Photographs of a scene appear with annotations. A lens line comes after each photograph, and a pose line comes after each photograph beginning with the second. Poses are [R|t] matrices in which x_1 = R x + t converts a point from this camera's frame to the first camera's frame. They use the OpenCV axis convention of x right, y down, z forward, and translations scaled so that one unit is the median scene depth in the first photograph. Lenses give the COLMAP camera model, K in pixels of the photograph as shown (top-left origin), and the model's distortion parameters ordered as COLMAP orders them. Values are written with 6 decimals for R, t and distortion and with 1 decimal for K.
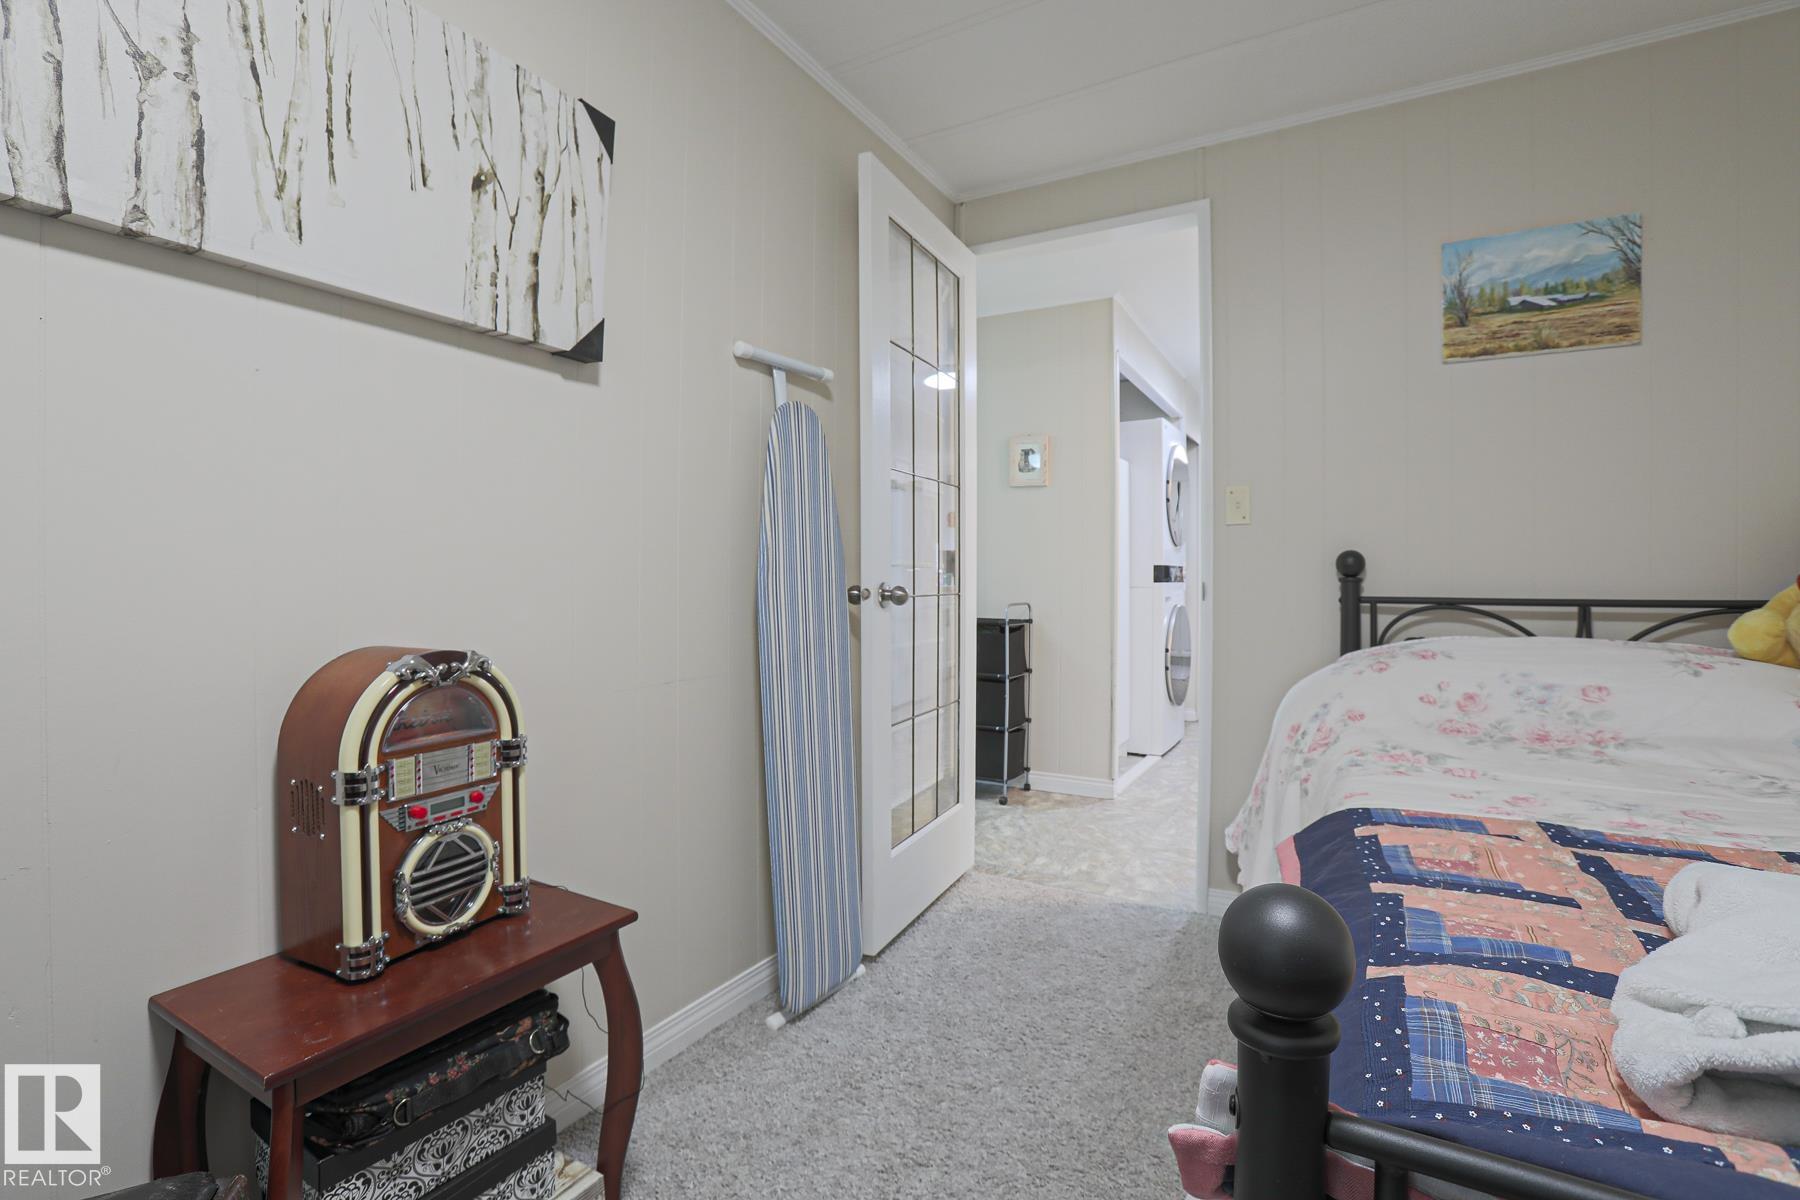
lens RADIAL K [[823.3, 0, 887.0], [0, 823.3, 585.3], [0, 0, 1]] dist [-0.065397, 0.026073]
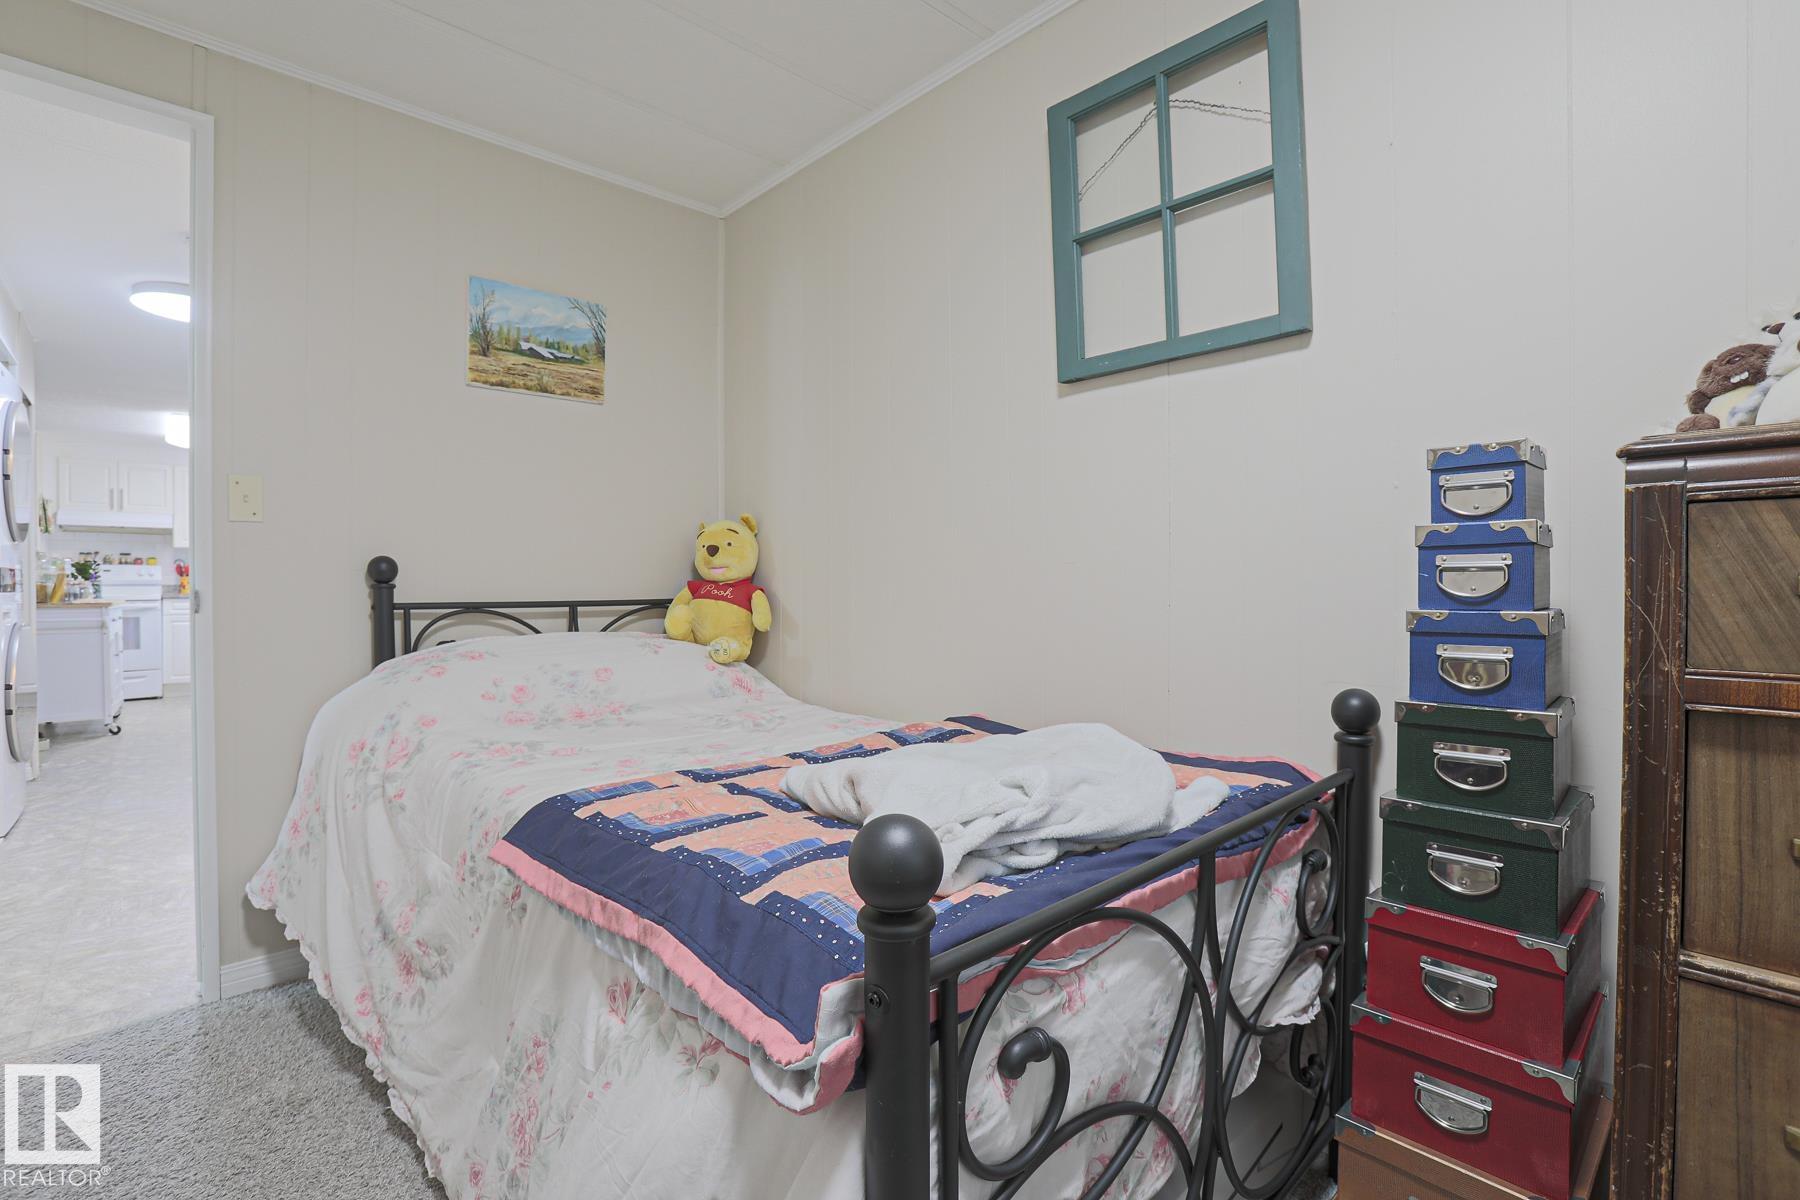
lens RADIAL K [[823.3, 0, 887.0], [0, 823.3, 585.3], [0, 0, 1]] dist [-0.065397, 0.026073]
pose [[0.312341, -0.003177, 0.949965, -0.177794], [0.011529, 0.999933, -0.000446, -0.000438], [-0.949900, 0.011092, 0.312356, 0.133440]]
